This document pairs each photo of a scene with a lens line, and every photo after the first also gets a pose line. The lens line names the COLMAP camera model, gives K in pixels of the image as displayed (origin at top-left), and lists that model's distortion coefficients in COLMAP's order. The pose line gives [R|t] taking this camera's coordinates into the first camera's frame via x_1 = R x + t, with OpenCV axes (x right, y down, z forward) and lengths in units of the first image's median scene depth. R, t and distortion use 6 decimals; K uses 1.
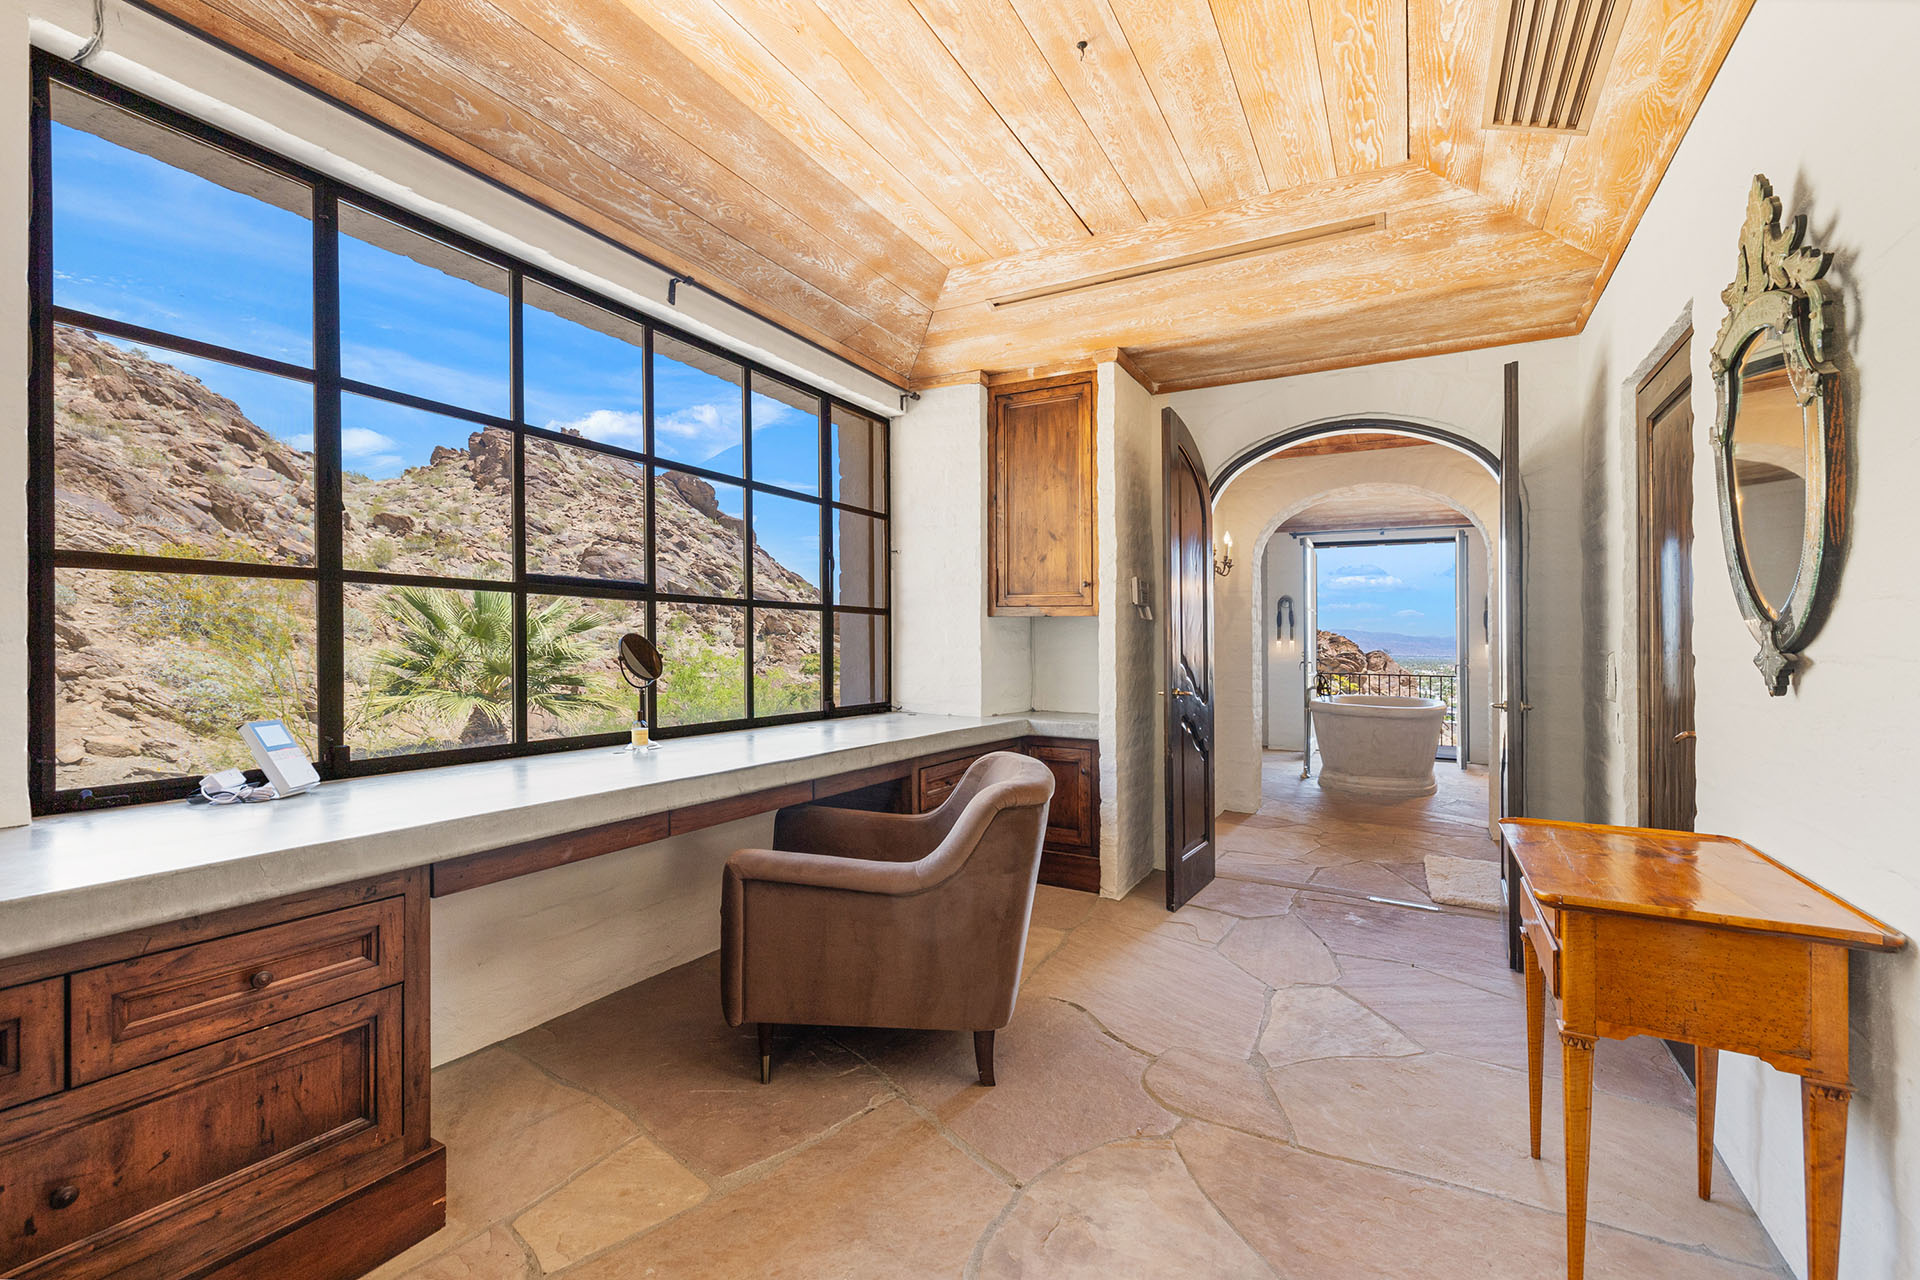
lens RADIAL K [[820.4, 0, 961.6], [0, 820.4, 643.3], [0, 0, 1]] dist [0.000508, 0.000546]
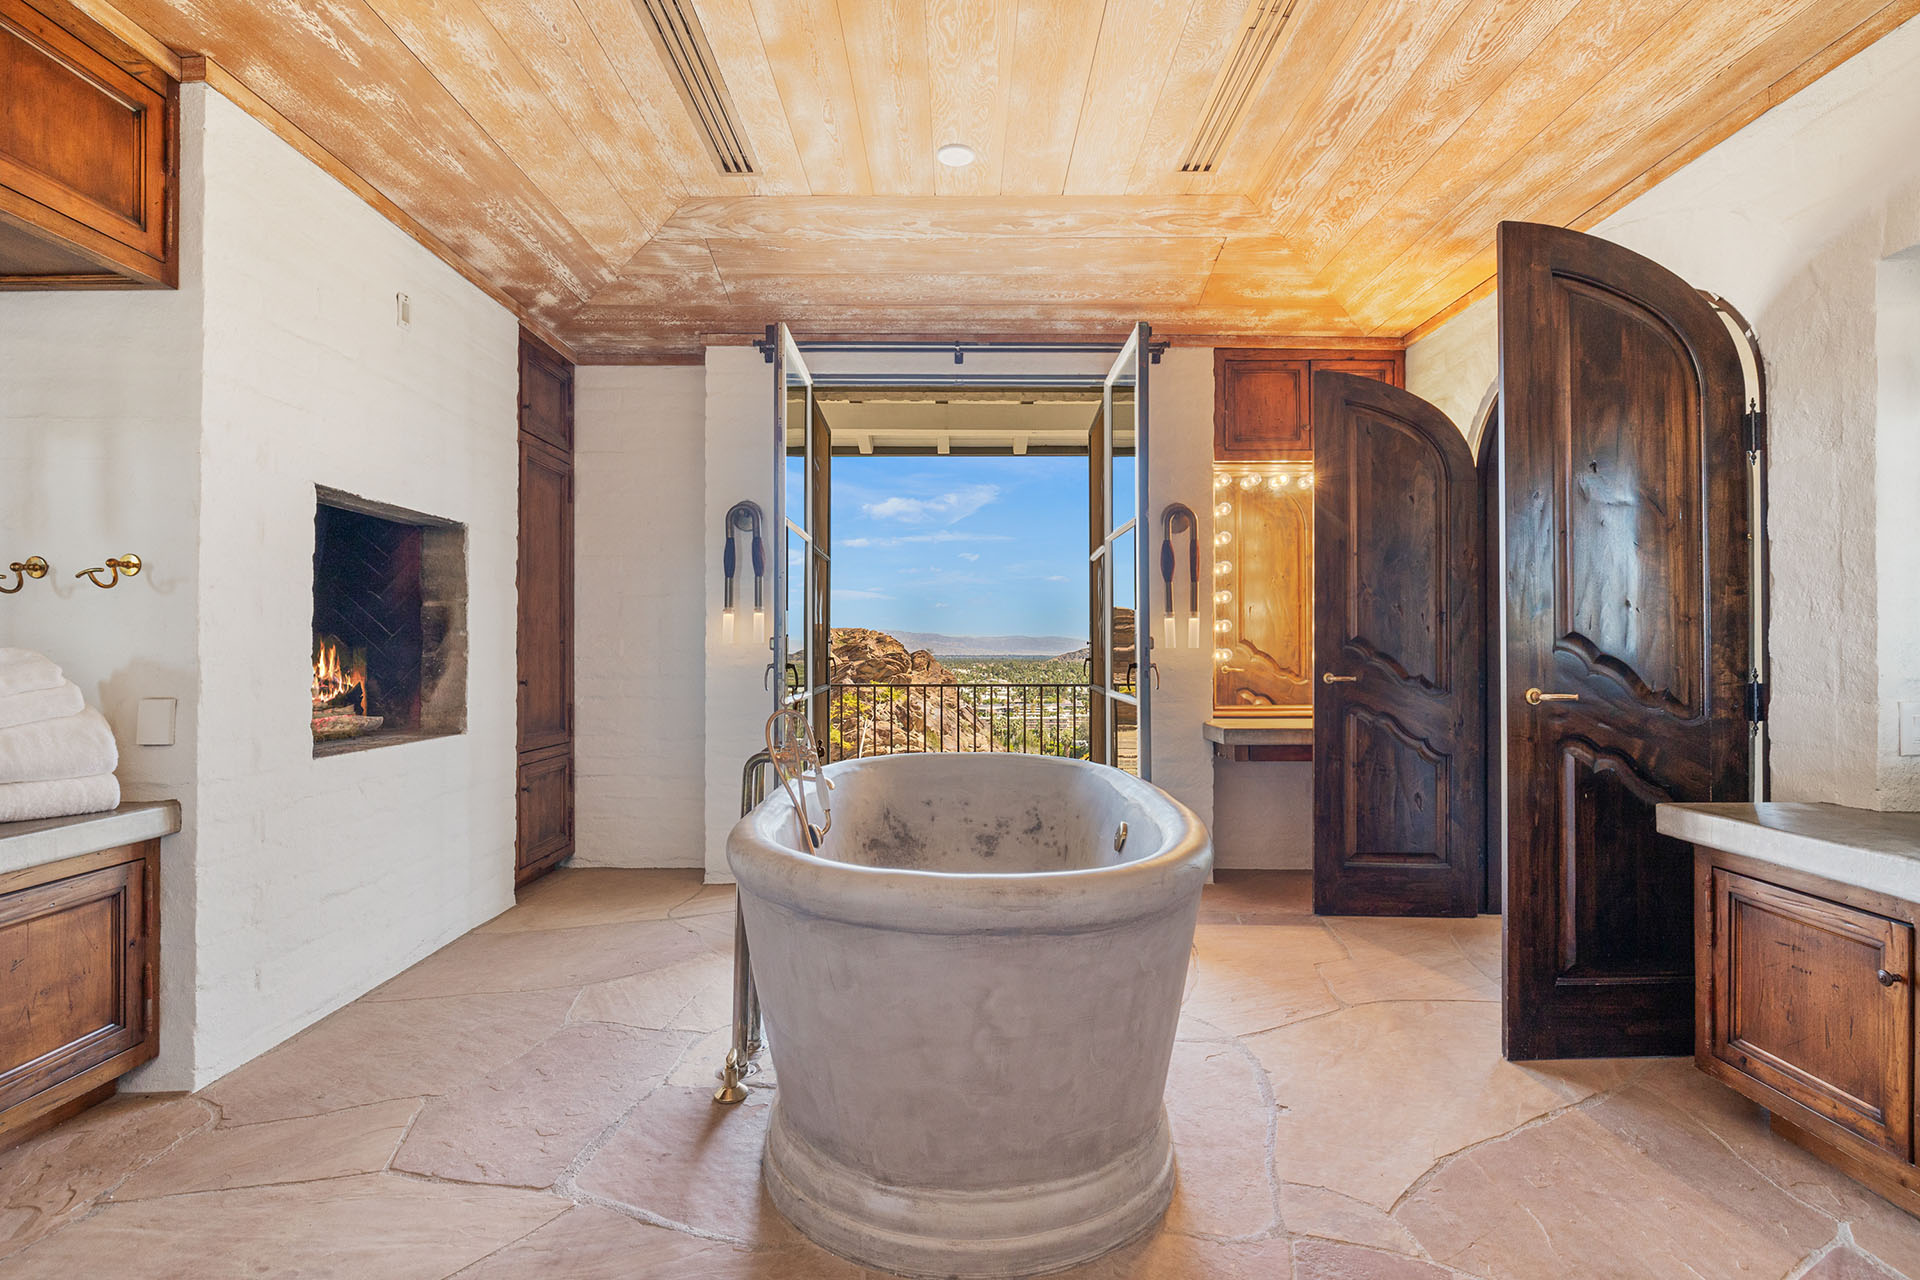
lens RADIAL K [[914.8, 0, 954.6], [0, 914.8, 640.1], [0, 0, 1]] dist [-0.005225, -0.000043]
pose [[0.874470, 0.006704, 0.485034, 0.281904], [-0.005498, 0.999977, -0.003910, 0.012386], [-0.485049, 0.000753, 0.874487, 0.588333]]
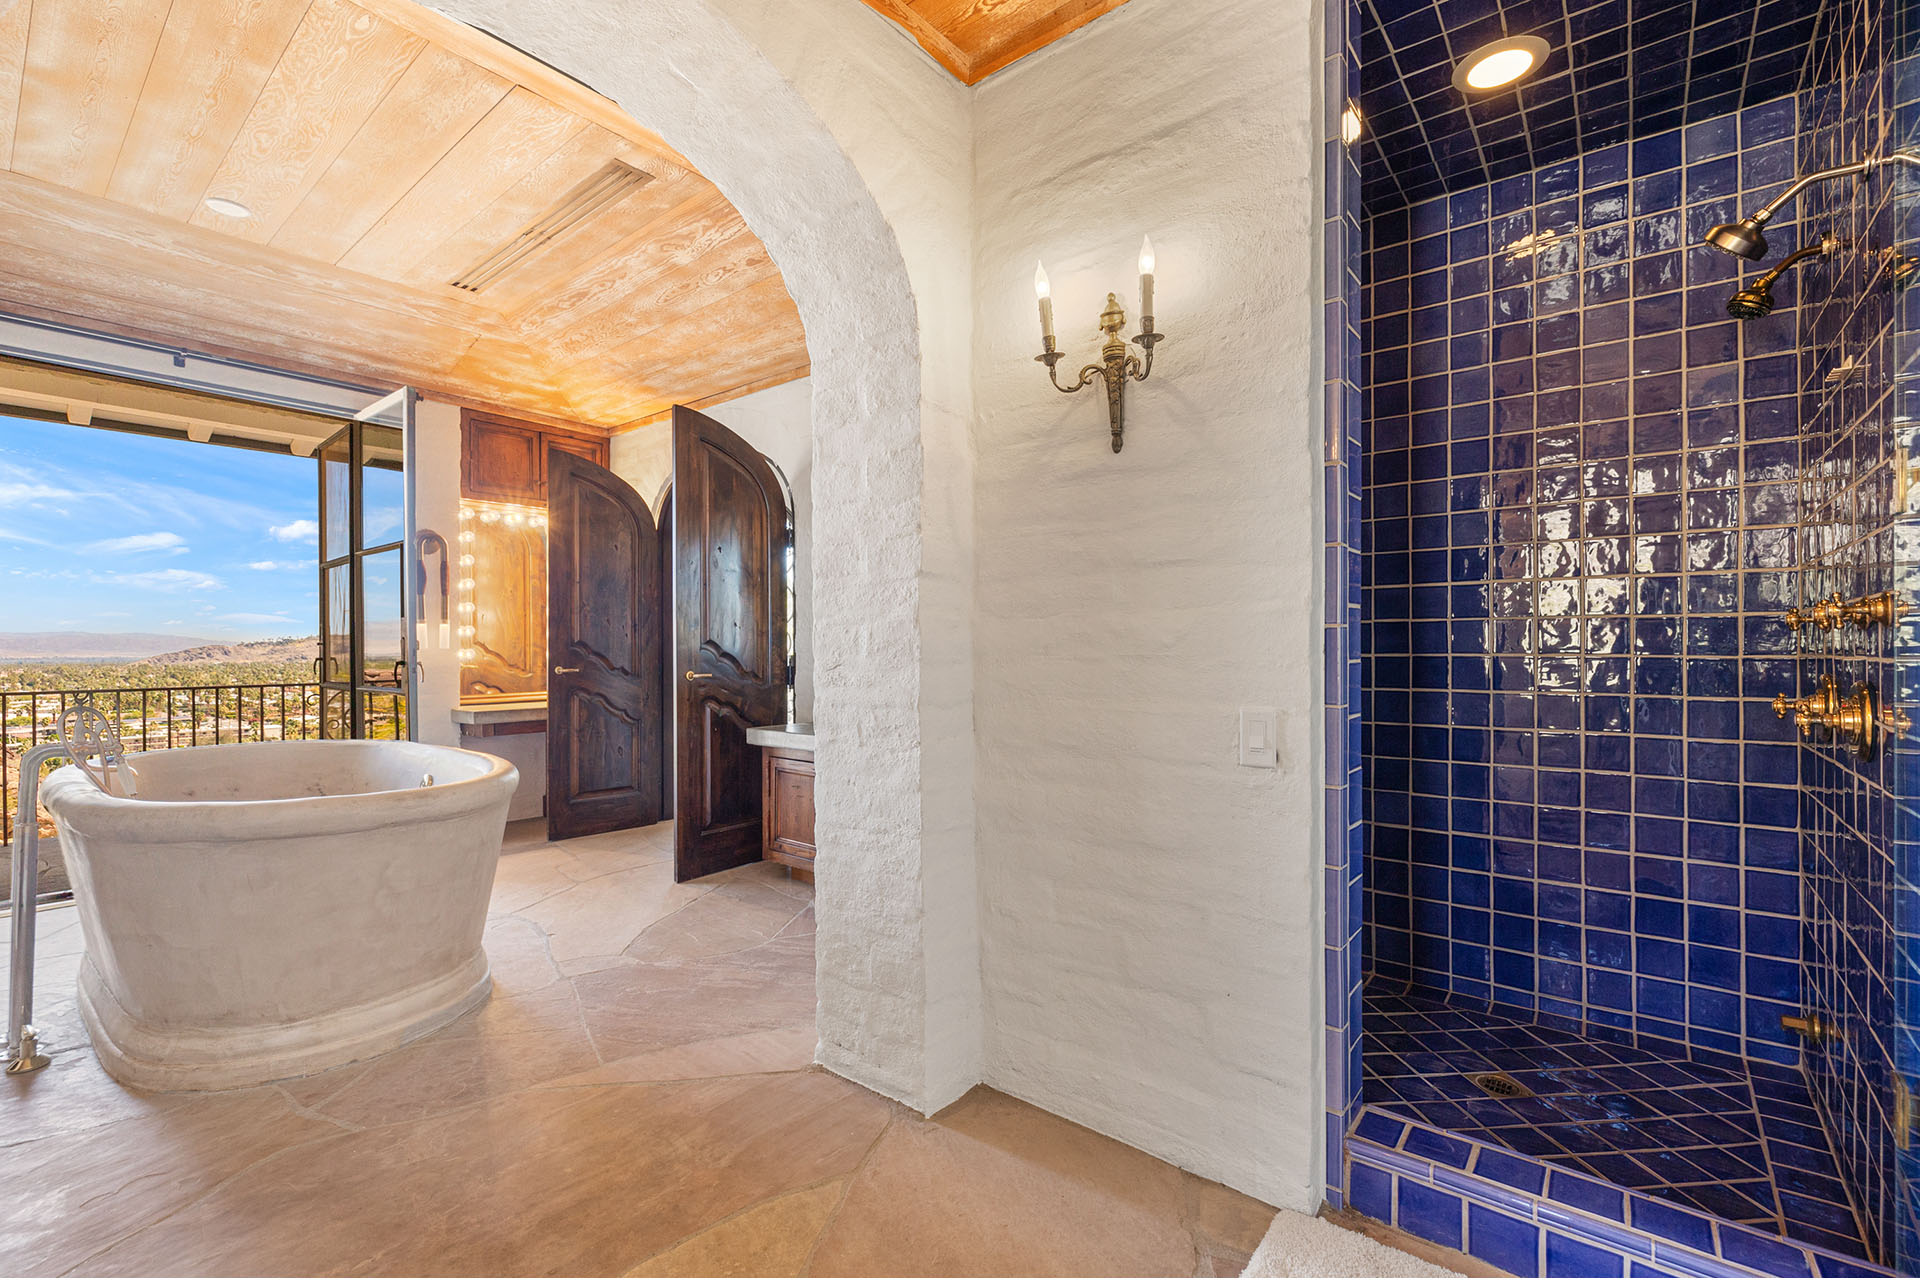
lens RADIAL K [[820.4, 0, 960.4], [0, 820.4, 645.5], [0, 0, 1]] dist [0.000508, 0.000546]
pose [[0.180021, 0.002288, 0.983660, 0.156236], [-0.003811, 0.999991, -0.001628, 0.011216], [-0.983655, -0.003455, 0.180029, 0.519809]]
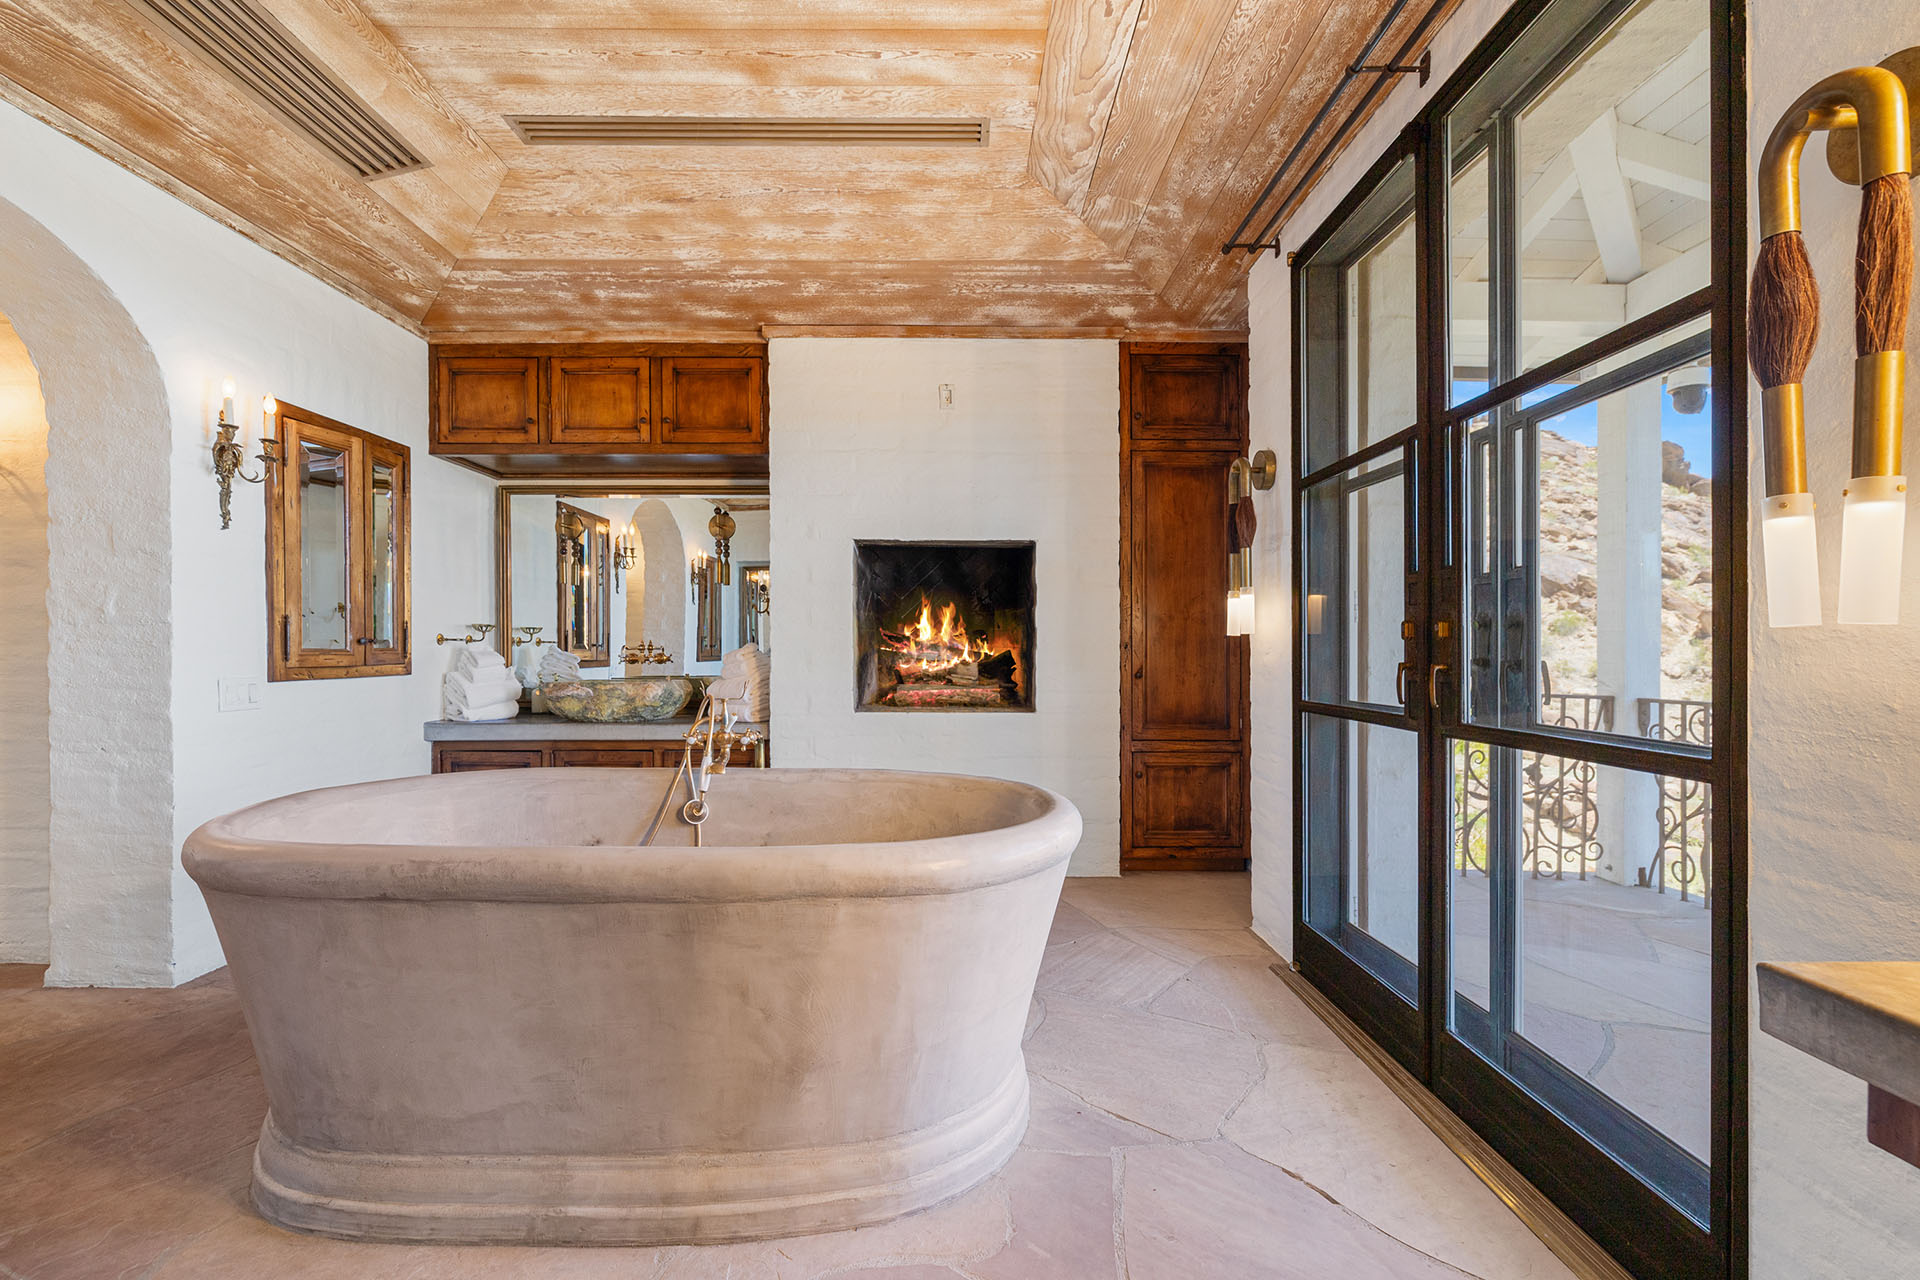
lens RADIAL K [[820.4, 0, 958.6], [0, 820.4, 646.0], [0, 0, 1]] dist [0.000508, 0.000546]
pose [[0.491932, 0.006833, -0.870607, 0.640532], [0.005168, 0.999929, 0.010769, 0.012557], [0.870618, -0.009797, 0.491862, 0.786430]]
